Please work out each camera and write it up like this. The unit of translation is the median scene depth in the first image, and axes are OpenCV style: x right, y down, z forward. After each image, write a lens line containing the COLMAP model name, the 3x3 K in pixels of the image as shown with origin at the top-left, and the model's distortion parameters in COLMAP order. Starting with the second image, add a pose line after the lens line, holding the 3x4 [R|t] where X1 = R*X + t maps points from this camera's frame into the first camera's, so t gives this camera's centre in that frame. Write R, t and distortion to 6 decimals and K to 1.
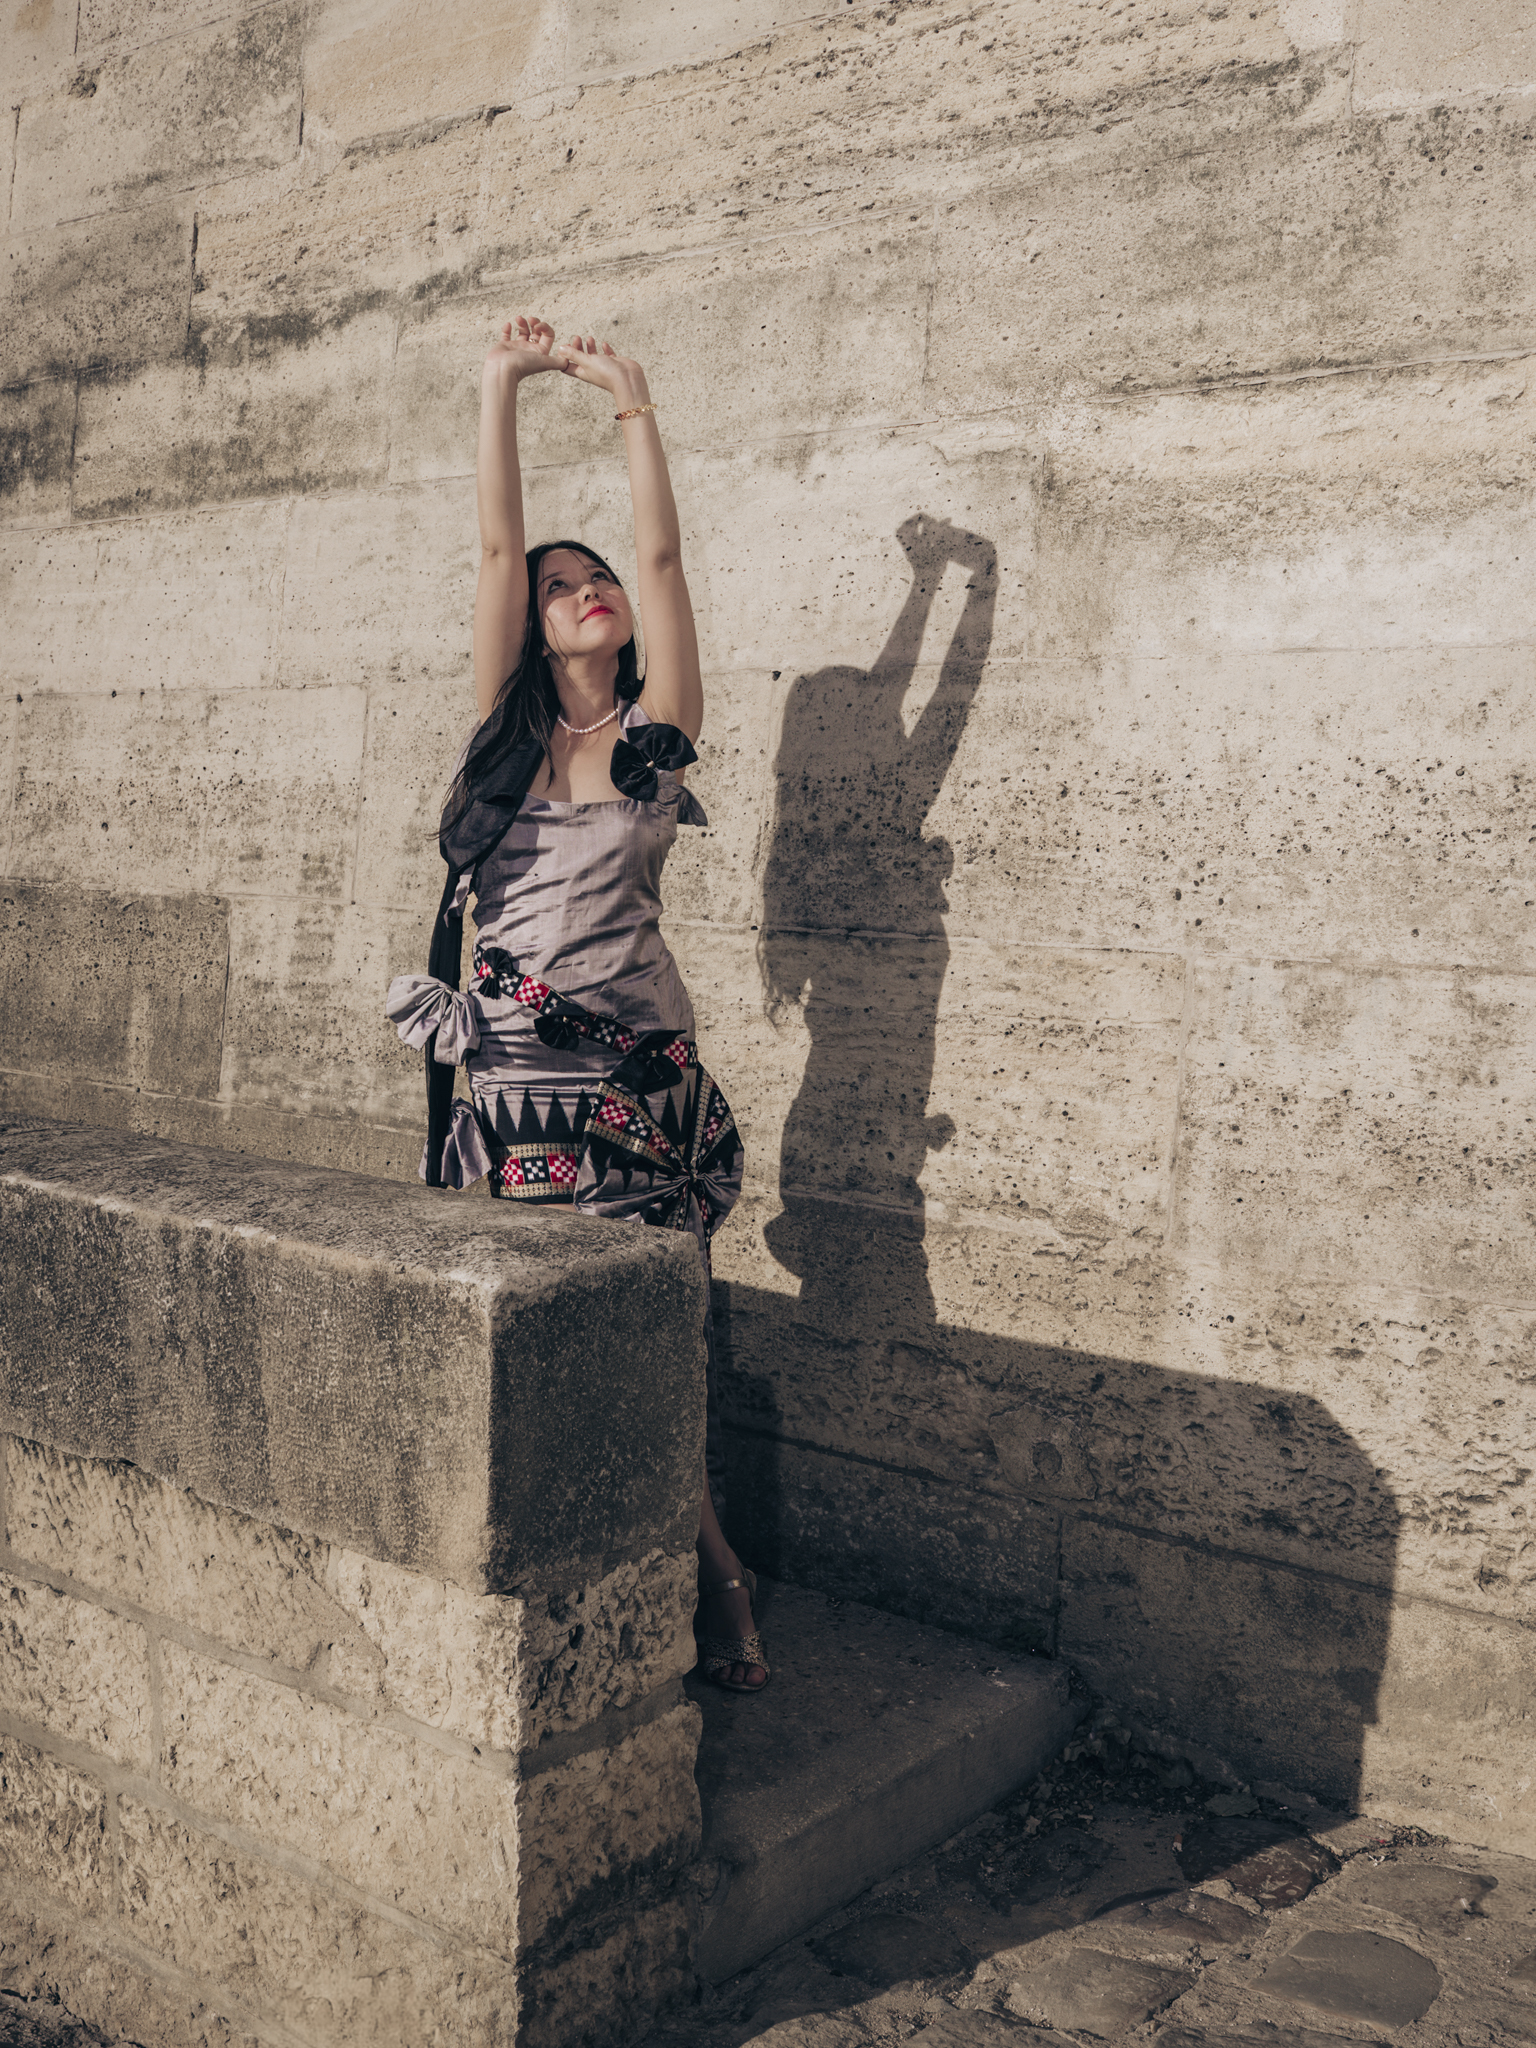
lens RADIAL K [[1866.9, 0, 766.8], [0, 1866.9, 1066.2], [0, 0, 1]] dist [-0.008835, 0.000000]
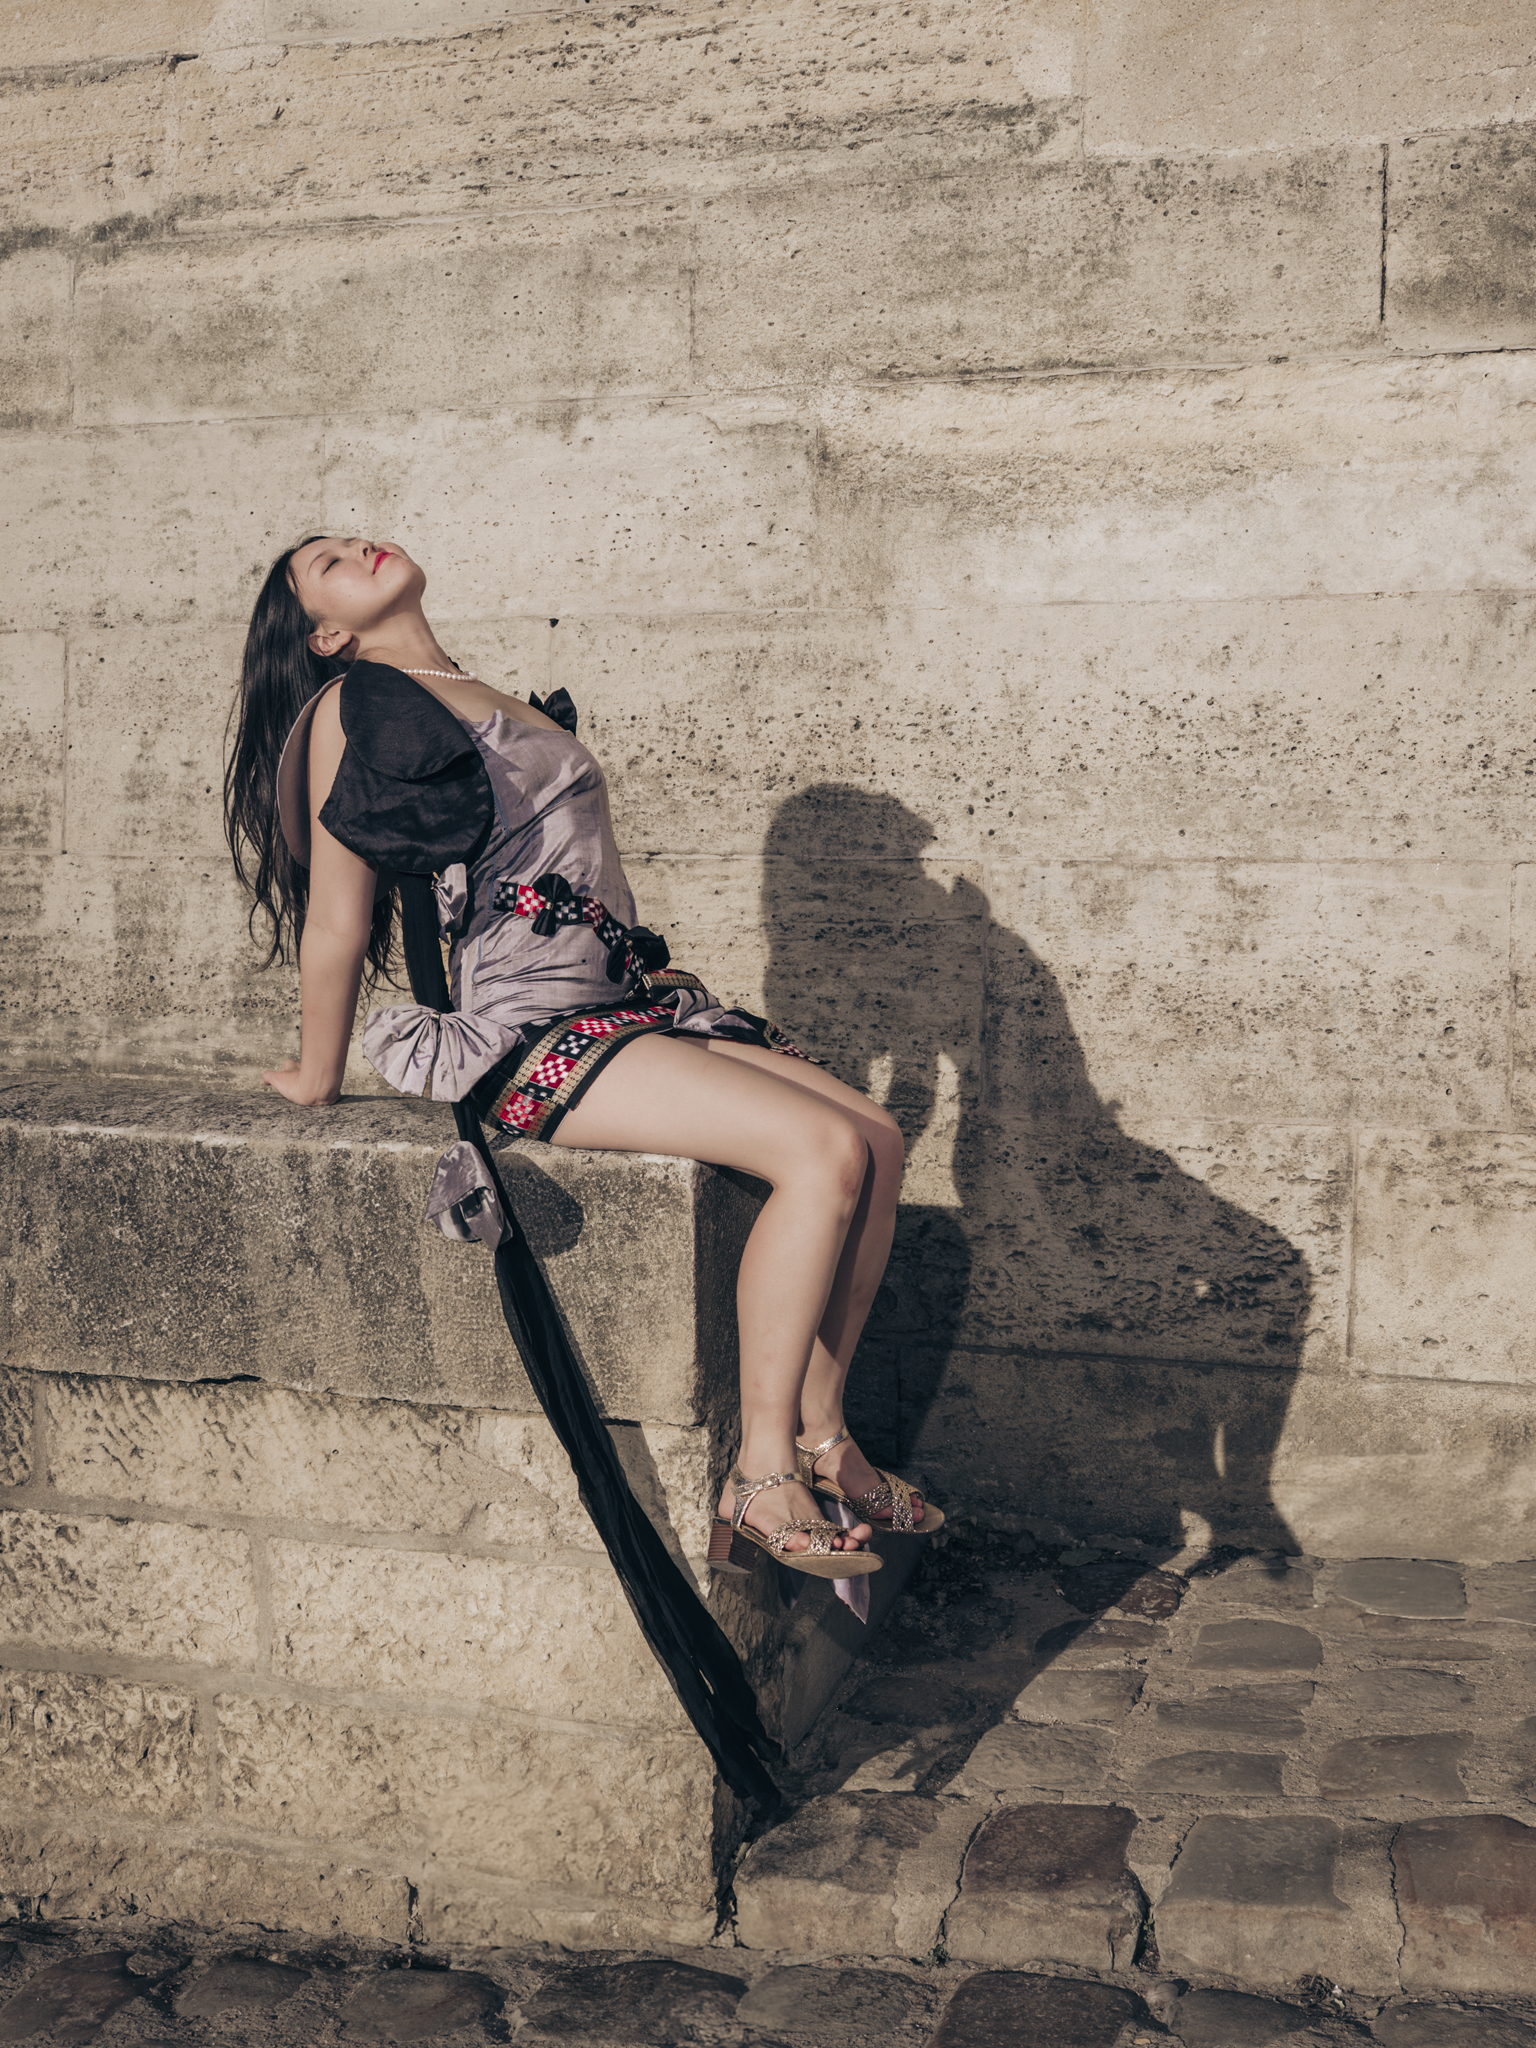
lens RADIAL K [[1866.9, 0, 765.7], [0, 1866.9, 1030.5], [0, 0, 1]] dist [-0.008835, 0.000000]
pose [[0.947833, -0.076840, 0.309367, -0.306295], [0.069684, 0.996985, 0.034131, -0.002172], [-0.311057, -0.010792, 0.950330, -0.093286]]
